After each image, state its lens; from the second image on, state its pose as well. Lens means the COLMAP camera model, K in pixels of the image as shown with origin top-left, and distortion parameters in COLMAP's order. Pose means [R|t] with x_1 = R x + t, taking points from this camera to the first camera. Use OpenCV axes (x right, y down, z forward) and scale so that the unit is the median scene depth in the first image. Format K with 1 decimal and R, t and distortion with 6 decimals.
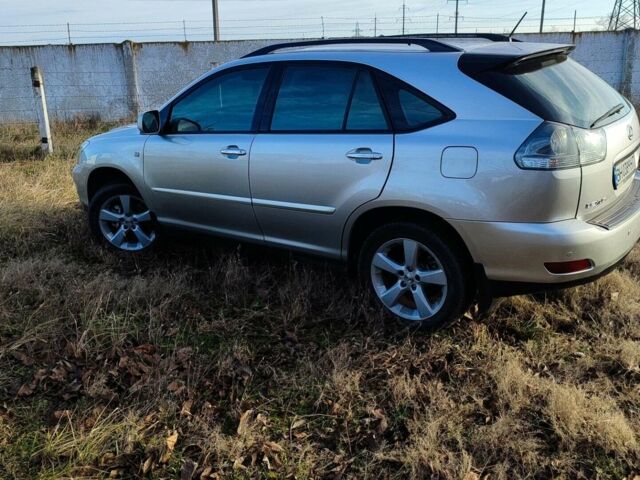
lens RADIAL K [[665.4, 0, 318.7], [0, 665.4, 262.8], [0, 0, 1]] dist [0.065500, -0.157651]
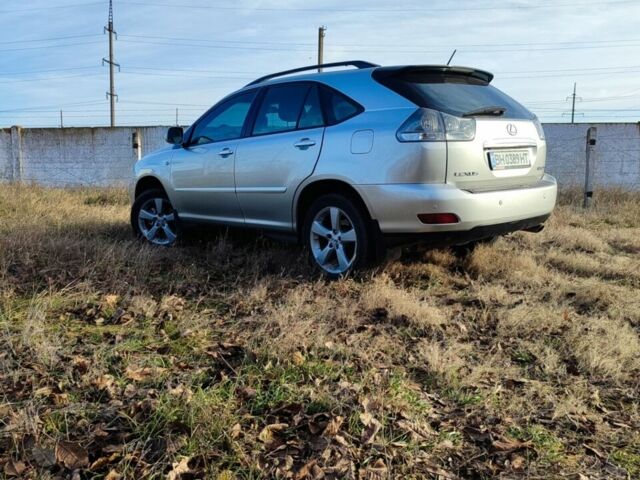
lens RADIAL K [[665.4, 0, 318.7], [0, 665.4, 262.8], [0, 0, 1]] dist [0.065500, -0.157651]
pose [[0.983213, 0.055017, -0.173967, 0.324861], [-0.082842, 0.984122, -0.156973, 0.264434], [0.162569, 0.168750, 0.972160, -0.225872]]
